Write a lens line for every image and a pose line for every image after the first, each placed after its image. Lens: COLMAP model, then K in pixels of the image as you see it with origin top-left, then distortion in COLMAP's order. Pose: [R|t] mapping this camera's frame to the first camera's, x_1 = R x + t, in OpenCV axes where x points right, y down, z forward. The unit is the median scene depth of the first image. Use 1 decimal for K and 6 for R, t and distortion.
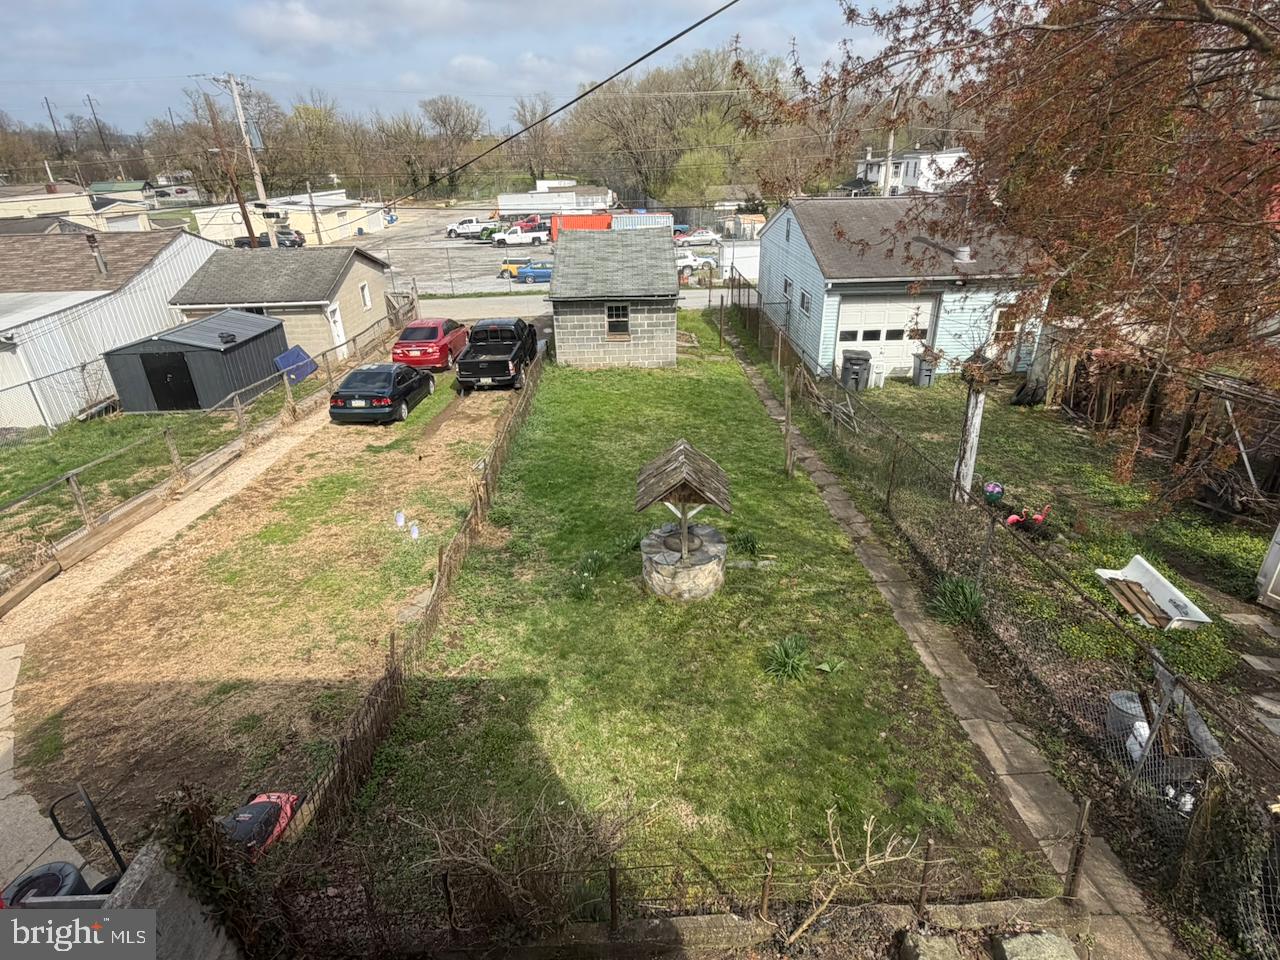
lens RADIAL K [[686.4, 0, 640.0], [0, 686.4, 480.0], [0, 0, 1]] dist [-0.000796, 0.000343]
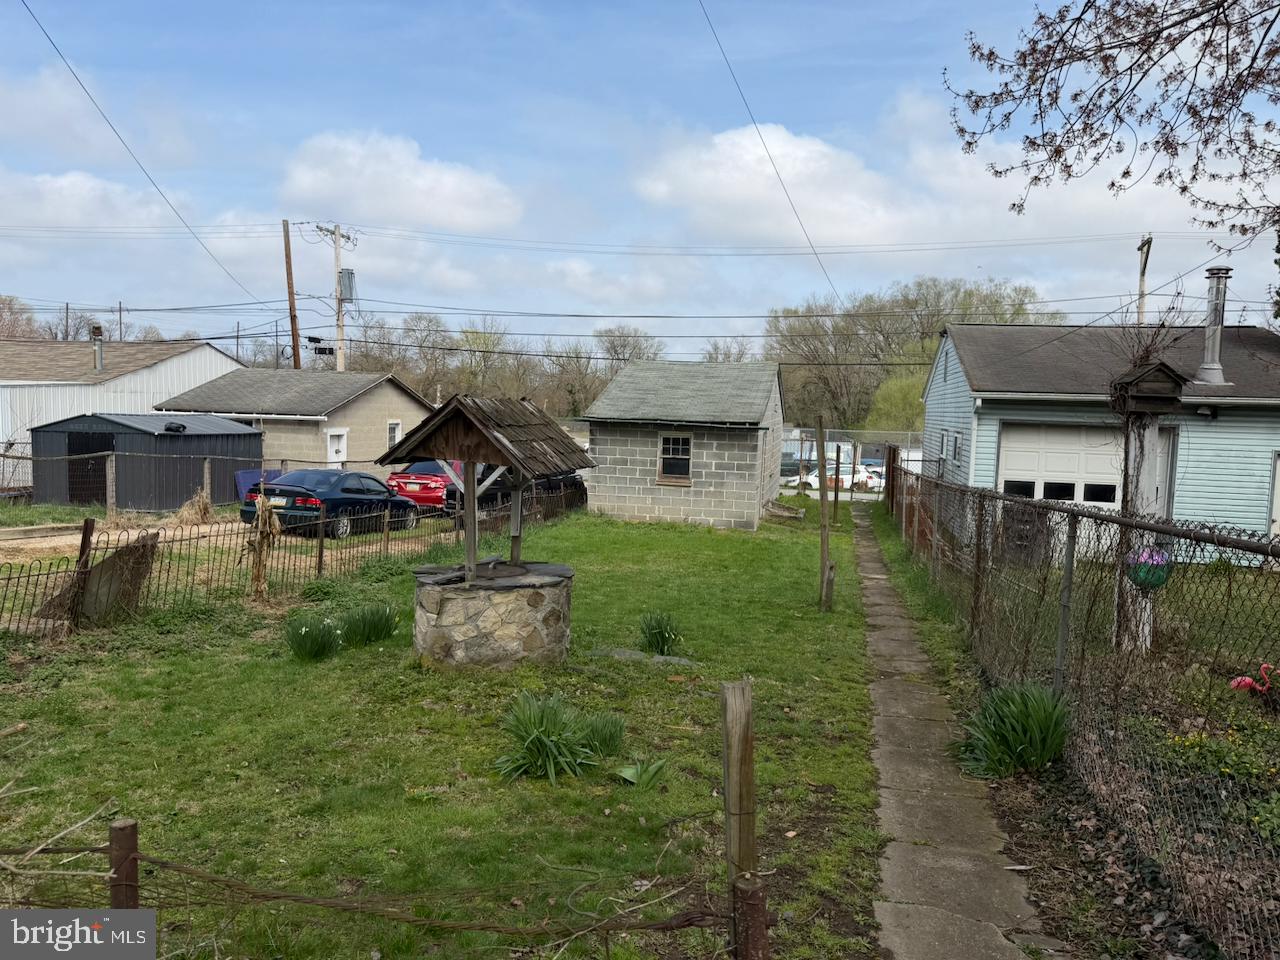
lens RADIAL K [[887.6, 0, 640.0], [0, 887.6, 480.0], [0, 0, 1]] dist [0.141013, -0.217868]
pose [[0.966734, 0.066983, -0.246858, 0.162213], [-0.153719, 0.923521, -0.351397, 0.120095], [0.204441, 0.377654, 0.903095, 0.167031]]
